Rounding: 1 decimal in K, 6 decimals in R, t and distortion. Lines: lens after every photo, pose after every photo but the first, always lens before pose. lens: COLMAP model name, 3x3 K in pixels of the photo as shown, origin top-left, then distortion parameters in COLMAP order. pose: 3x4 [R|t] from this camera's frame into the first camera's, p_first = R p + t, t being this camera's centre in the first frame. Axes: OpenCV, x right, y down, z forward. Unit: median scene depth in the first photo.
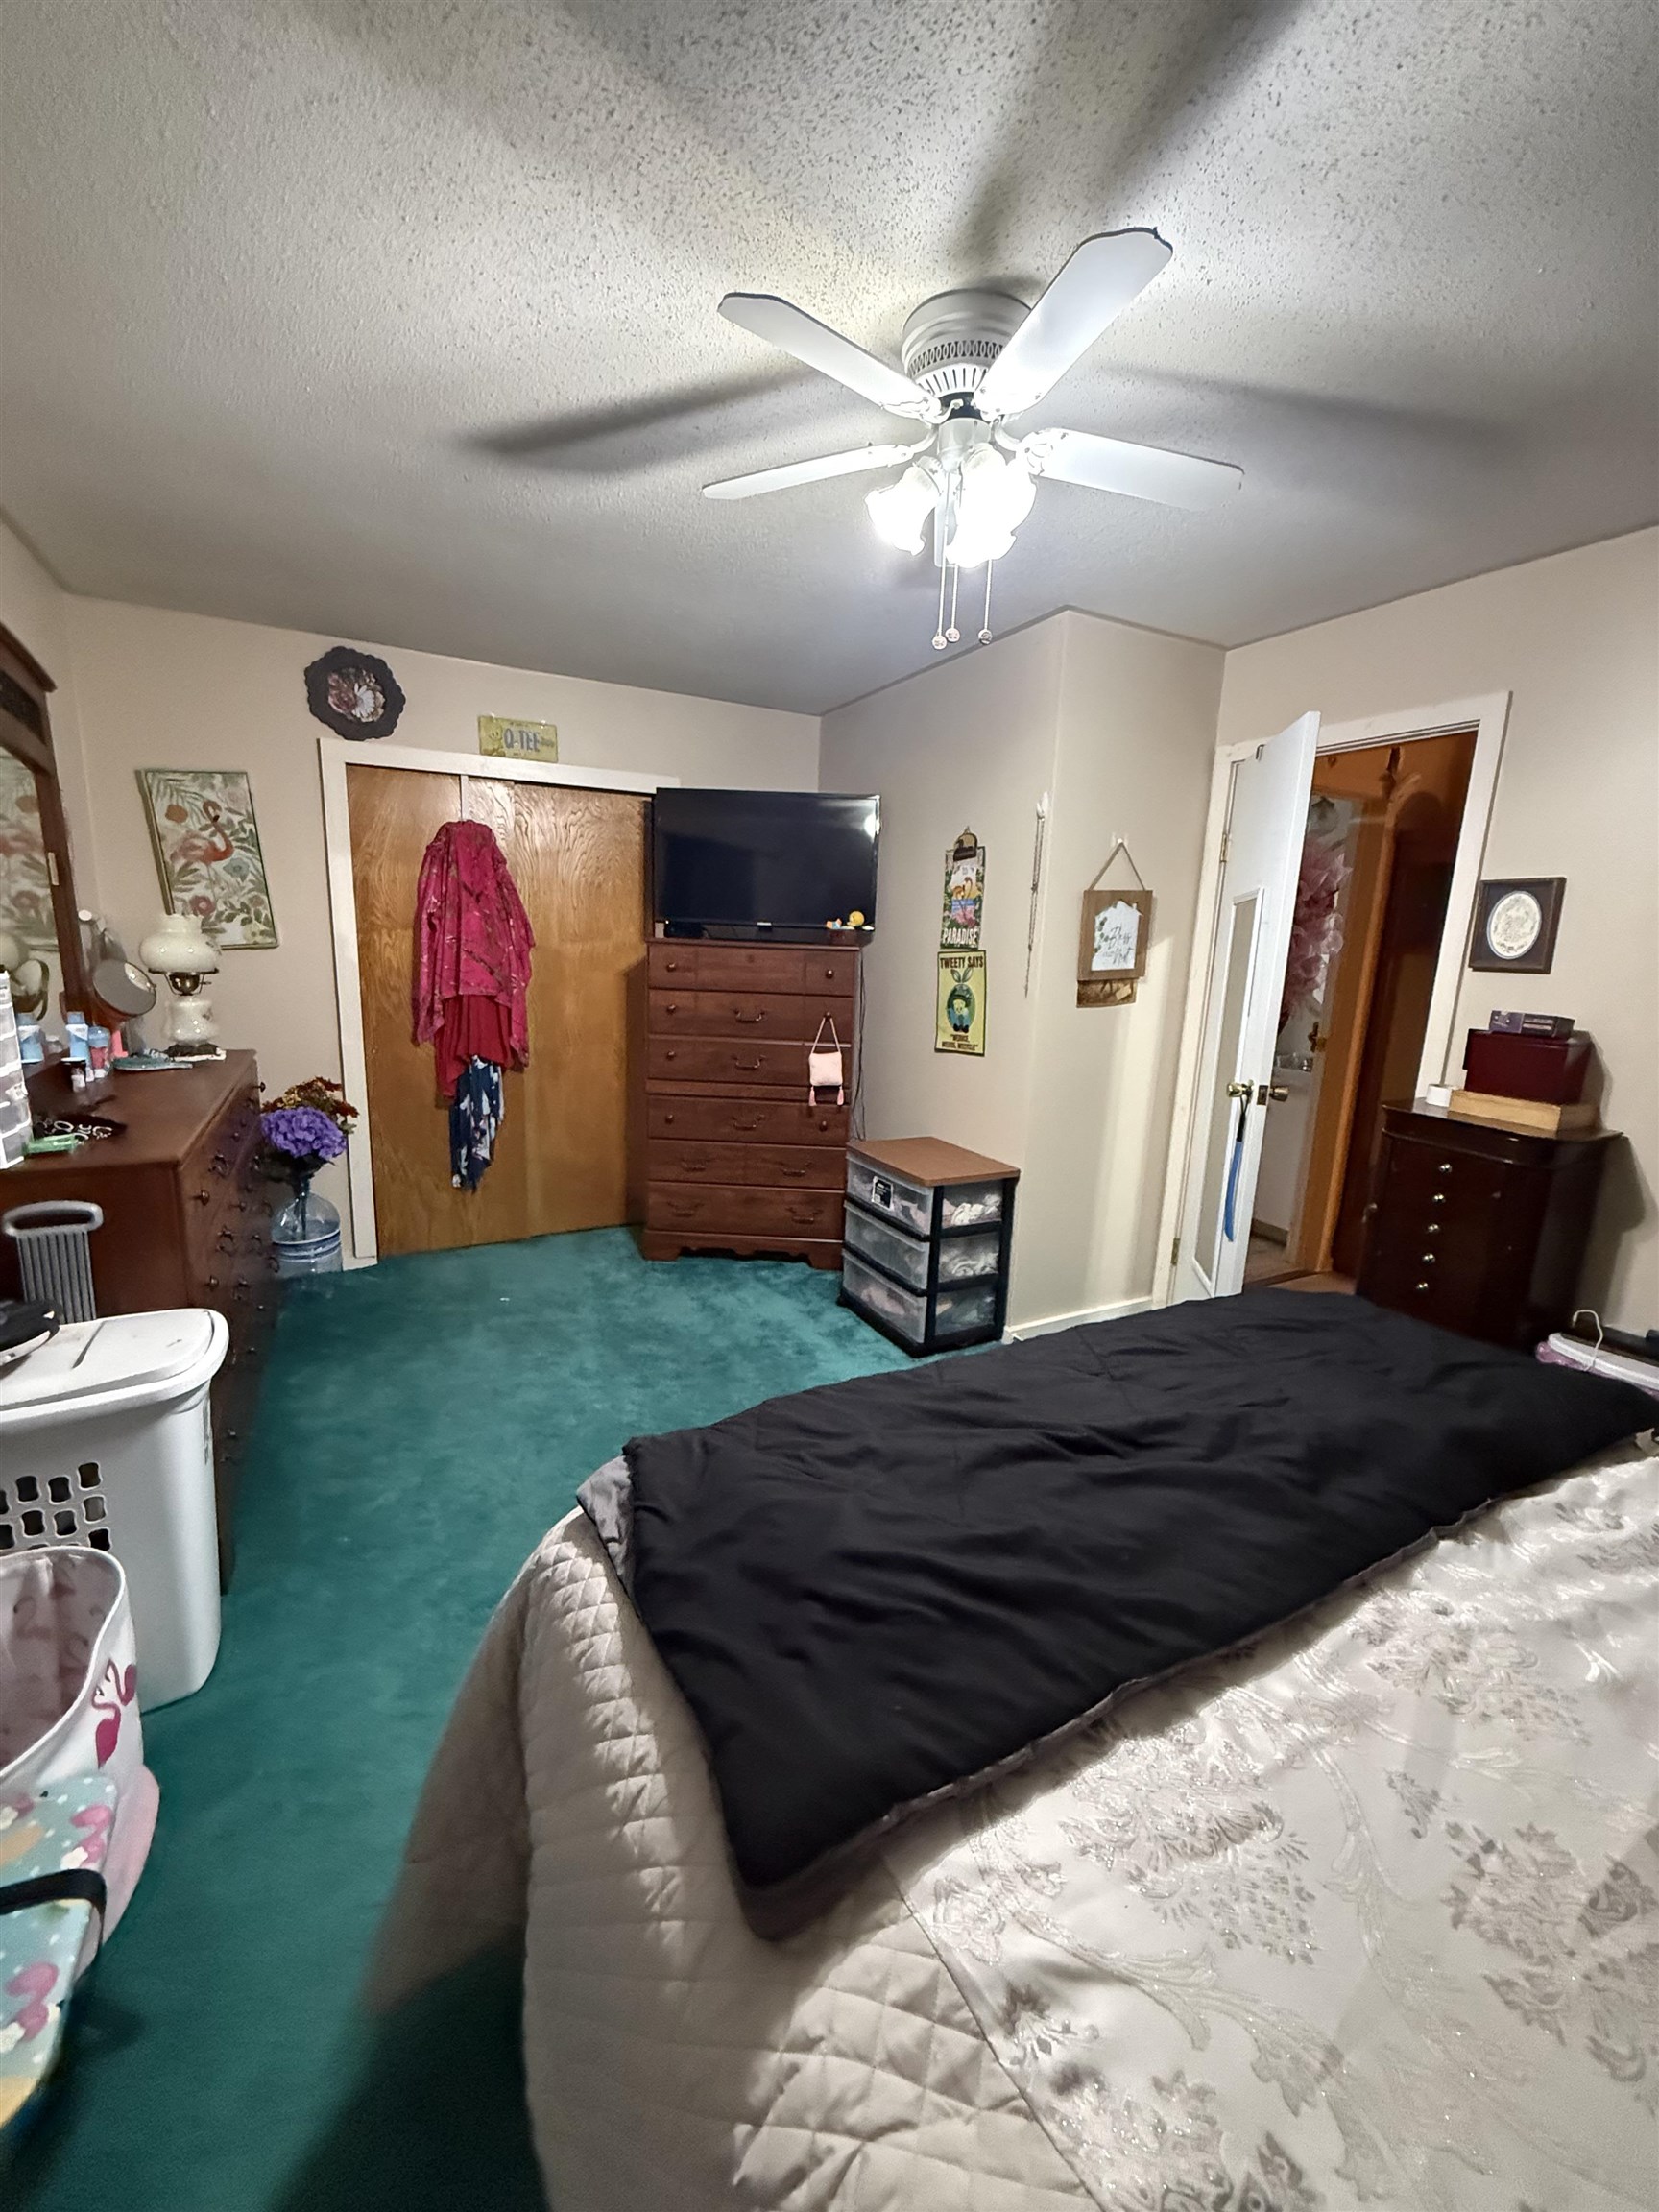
lens RADIAL K [[882.0, 0, 829.5], [0, 882.0, 1101.8], [0, 0, 1]] dist [0.000142, 0.000160]
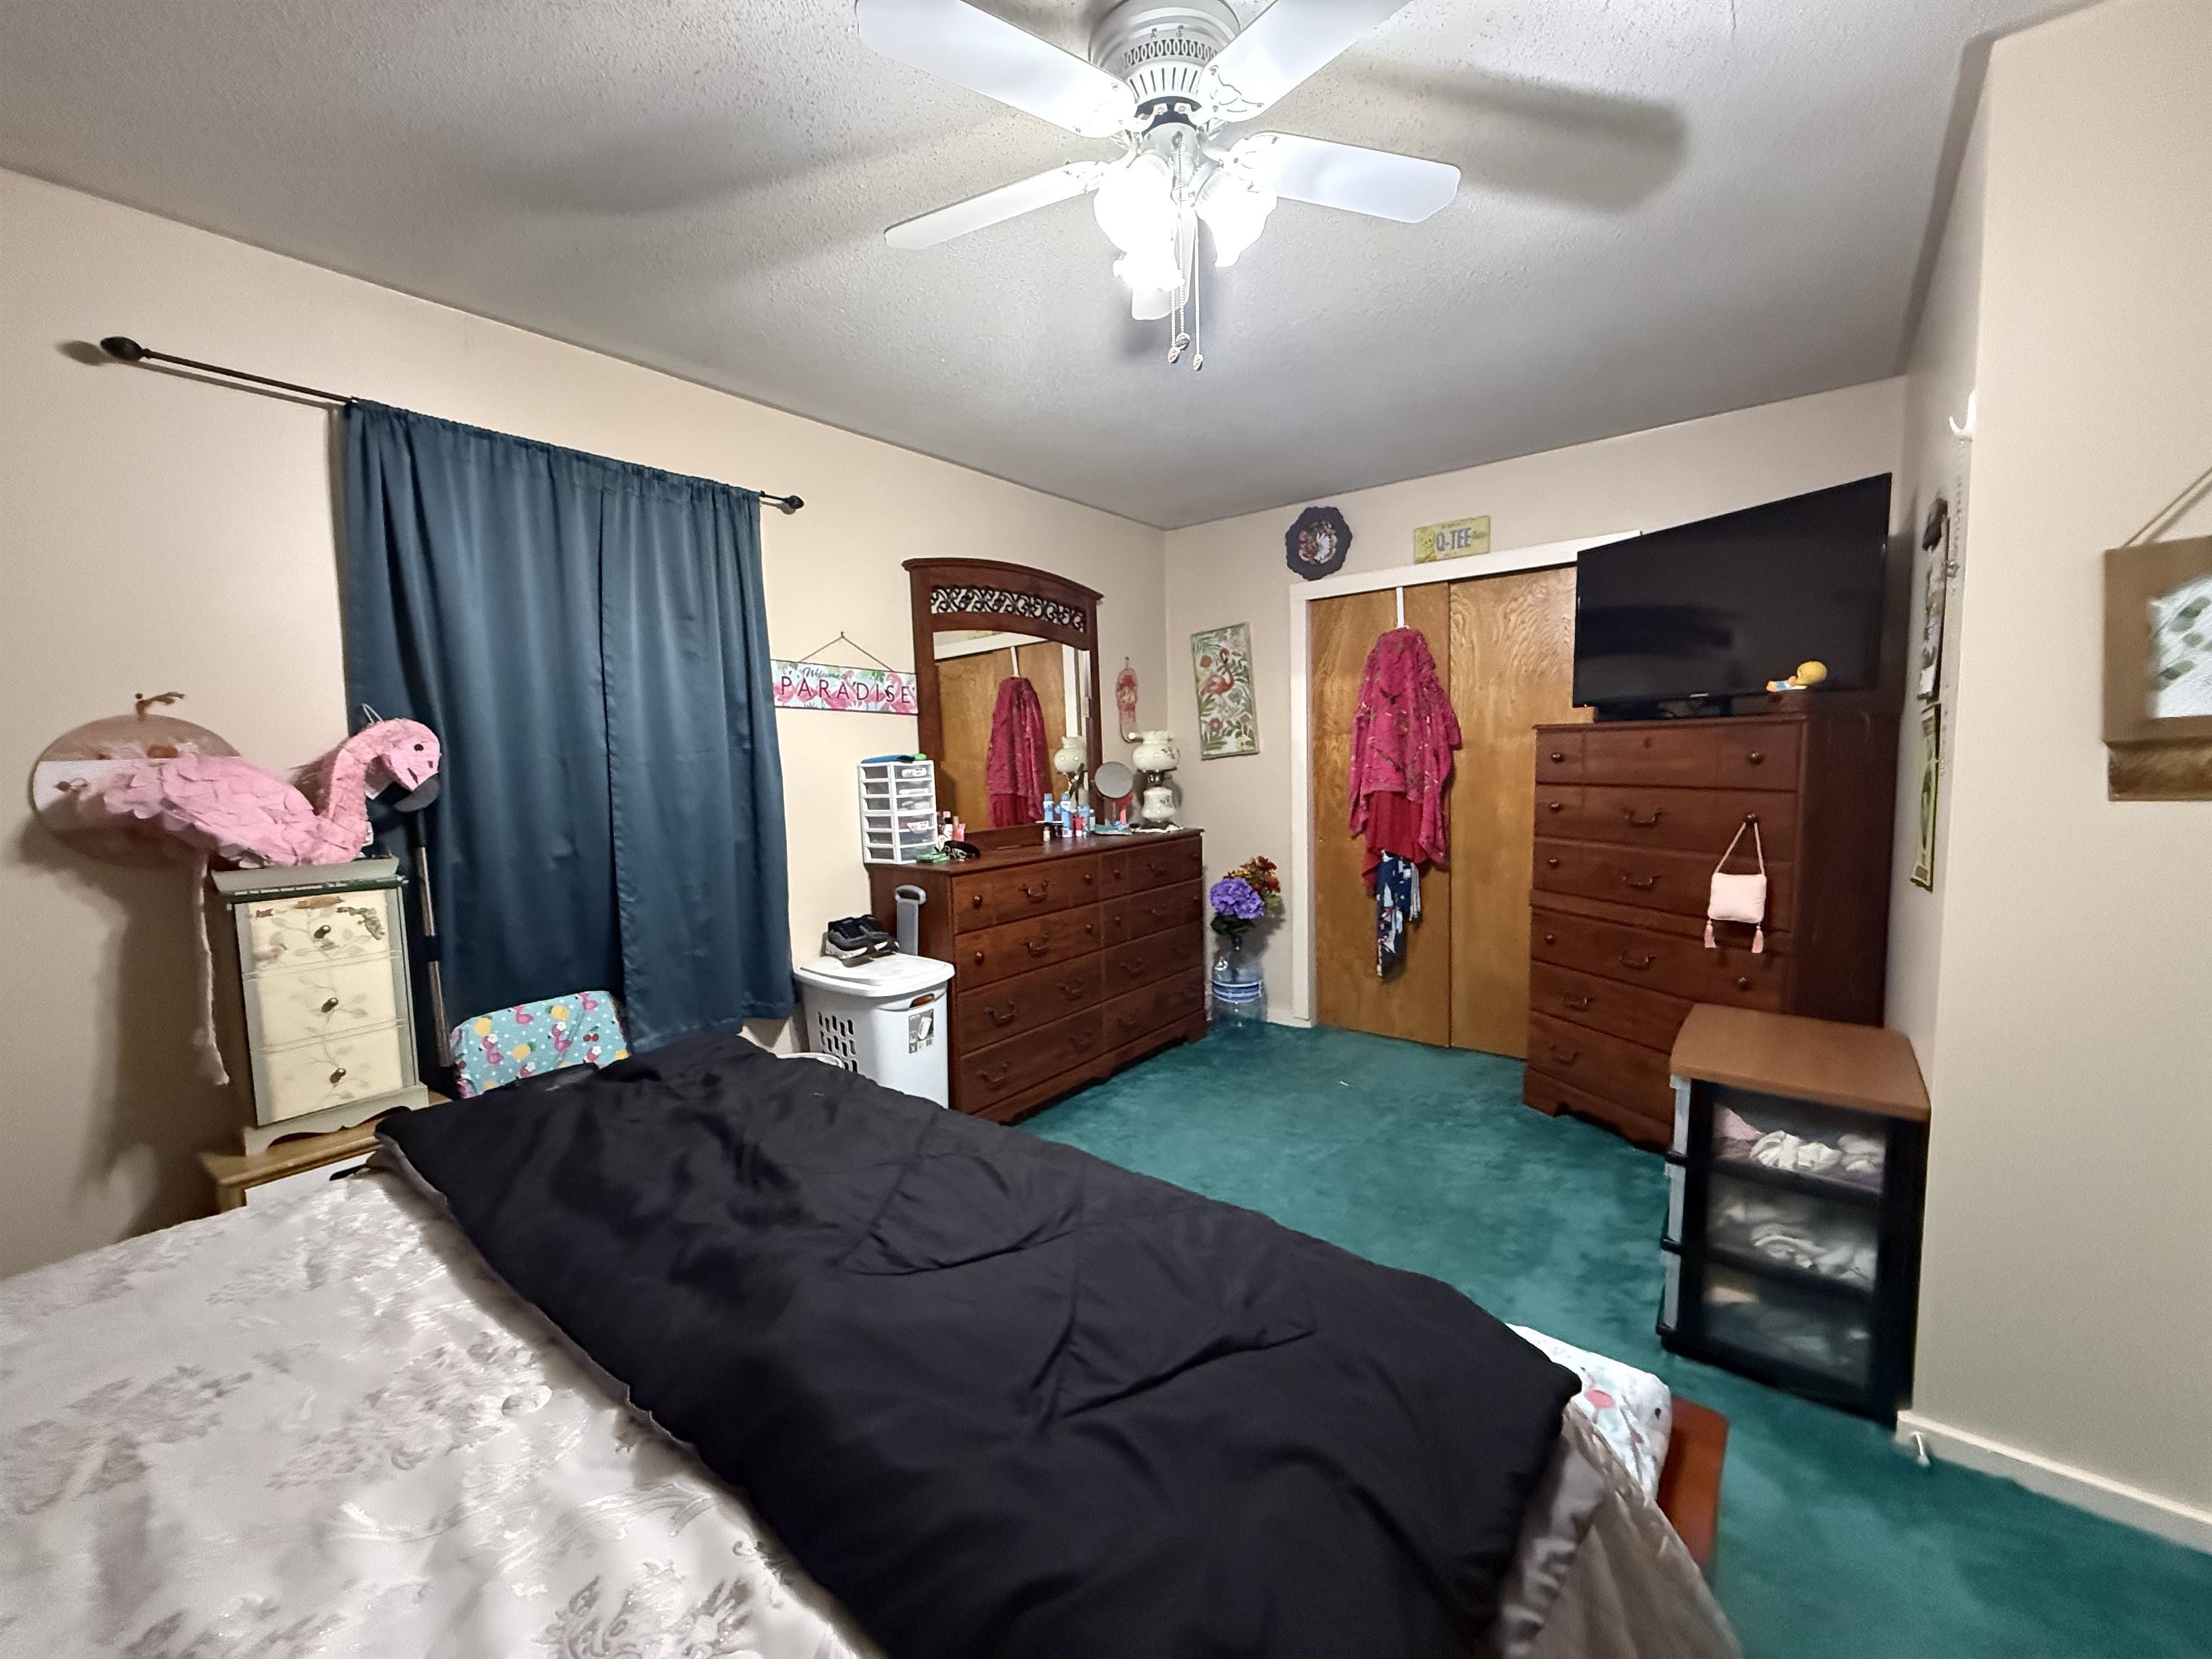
lens RADIAL K [[882.0, 0, 1098.8], [0, 882.0, 828.9], [0, 0, 1]] dist [0.000142, 0.000160]
pose [[0.394362, 0.033456, -0.918346, 0.477883], [-0.138019, 0.990158, -0.023197, -0.006527], [0.908531, 0.135897, 0.395098, 0.316638]]
